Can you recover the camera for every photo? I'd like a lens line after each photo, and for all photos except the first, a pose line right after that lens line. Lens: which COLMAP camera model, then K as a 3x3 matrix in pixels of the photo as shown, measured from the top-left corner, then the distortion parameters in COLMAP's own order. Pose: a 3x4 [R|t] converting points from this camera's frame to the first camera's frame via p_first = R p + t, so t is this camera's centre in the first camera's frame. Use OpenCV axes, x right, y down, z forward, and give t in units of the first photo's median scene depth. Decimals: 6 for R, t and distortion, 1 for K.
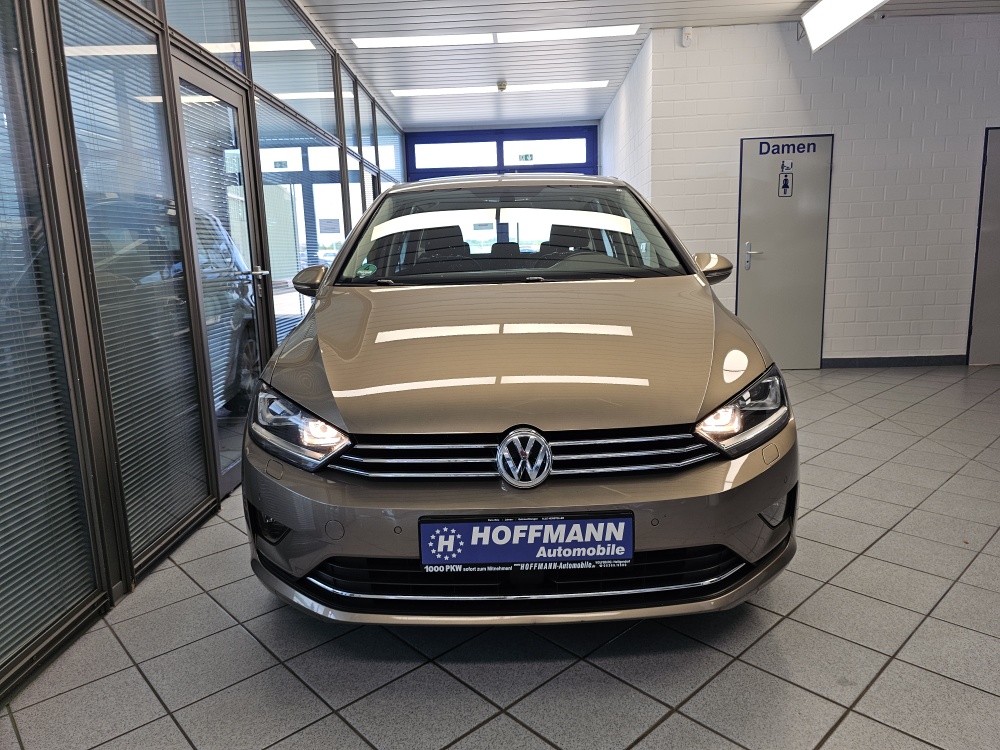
lens RADIAL K [[687.9, 0, 504.6], [0, 687.9, 371.7], [0, 0, 1]] dist [0.022373, -0.031518]
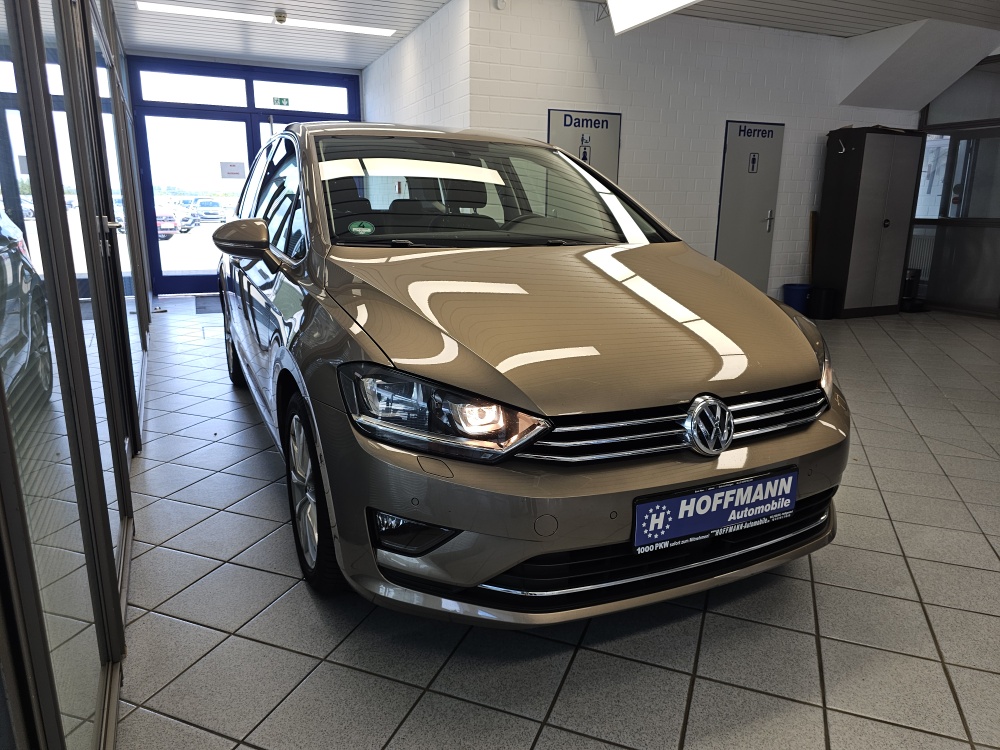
lens RADIAL K [[687.9, 0, 504.6], [0, 687.9, 371.7], [0, 0, 1]] dist [0.022373, -0.031518]
pose [[0.896967, -0.060459, 0.437944, -0.685974], [0.035441, 0.997250, 0.065084, -0.030458], [-0.440674, -0.042857, 0.896643, 0.236636]]
